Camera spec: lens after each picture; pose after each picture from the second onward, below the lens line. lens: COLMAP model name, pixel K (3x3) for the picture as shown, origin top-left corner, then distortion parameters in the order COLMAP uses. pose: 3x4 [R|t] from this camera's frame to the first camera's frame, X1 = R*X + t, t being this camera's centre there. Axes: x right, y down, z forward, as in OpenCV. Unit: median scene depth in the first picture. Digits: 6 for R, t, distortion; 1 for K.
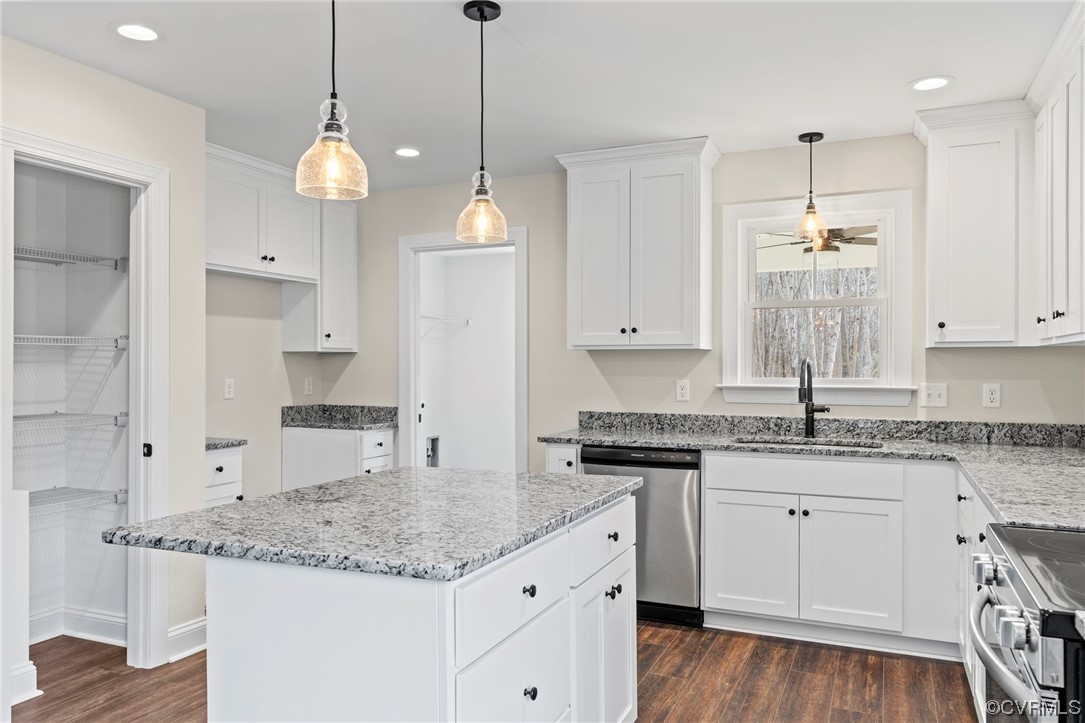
lens RADIAL K [[790.1, 0, 539.4], [0, 790.1, 364.1], [0, 0, 1]] dist [0.005356, 0.002575]
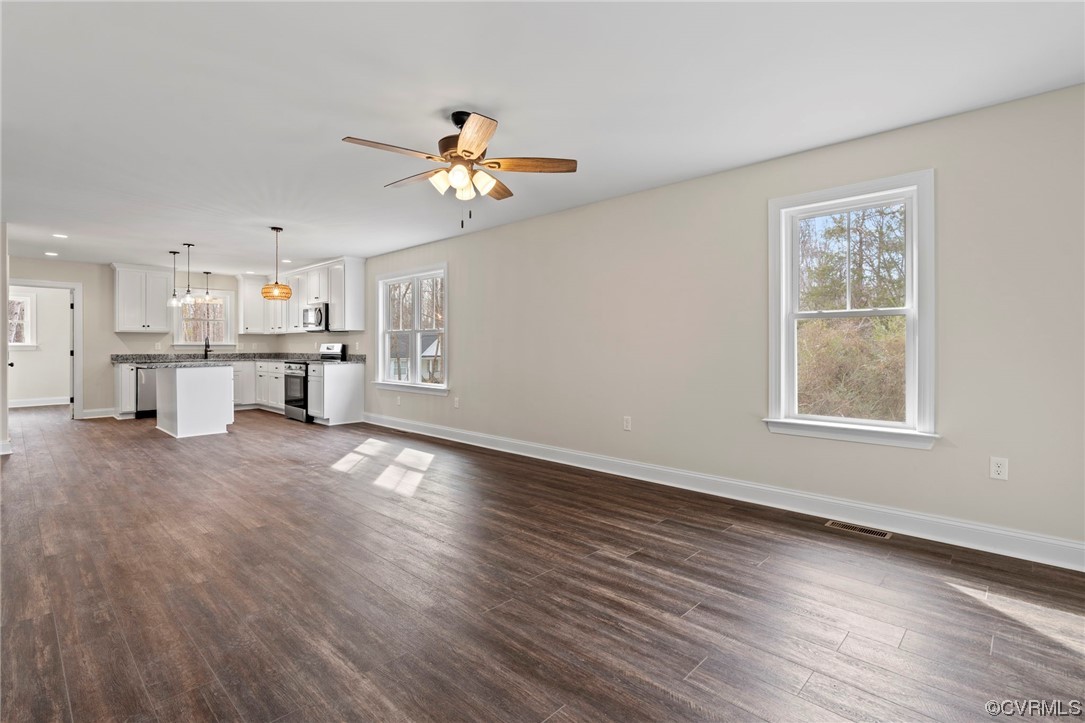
lens RADIAL K [[513.0, 0, 544.2], [0, 513.0, 346.0], [0, 0, 1]] dist [-0.004577, -0.000027]
pose [[0.339100, -0.001511, 0.940749, -1.293593], [0.002250, 0.999997, 0.000795, 0.038167], [-0.940748, 0.001847, 0.339103, -1.178431]]
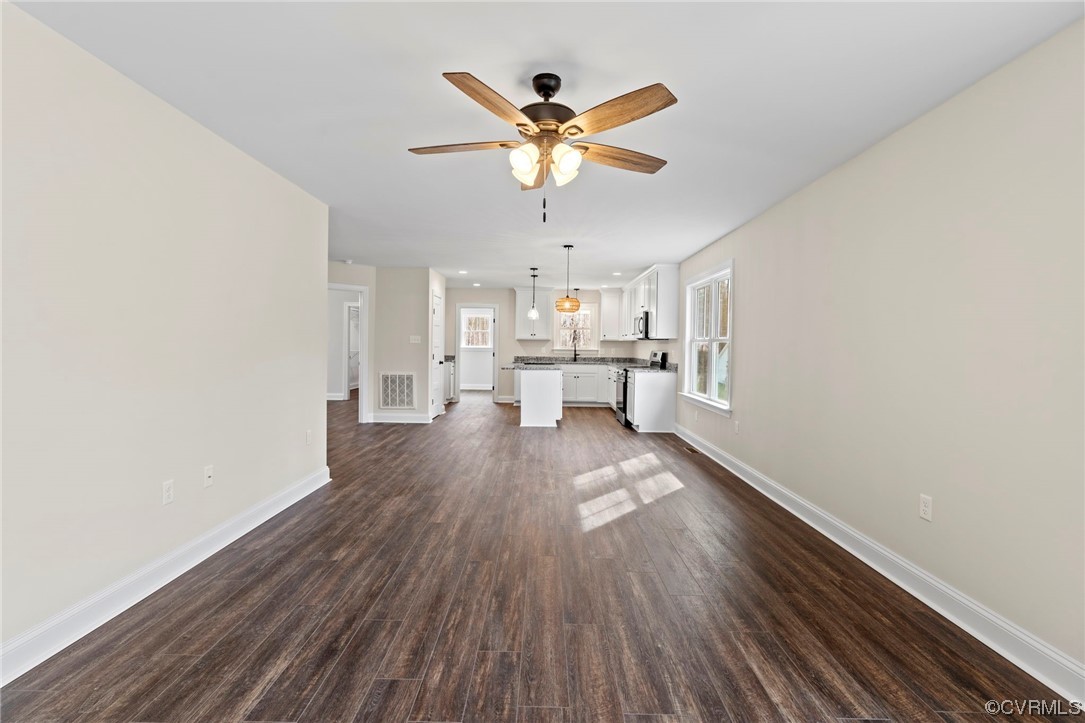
lens RADIAL K [[496.1, 0, 541.9], [0, 496.1, 353.9], [0, 0, 1]] dist [-0.002748, 0.000554]
pose [[0.917907, 0.004883, 0.396766, -0.868007], [-0.012538, 0.999782, 0.016703, 0.011338], [-0.396598, -0.020306, 0.917768, -1.343862]]
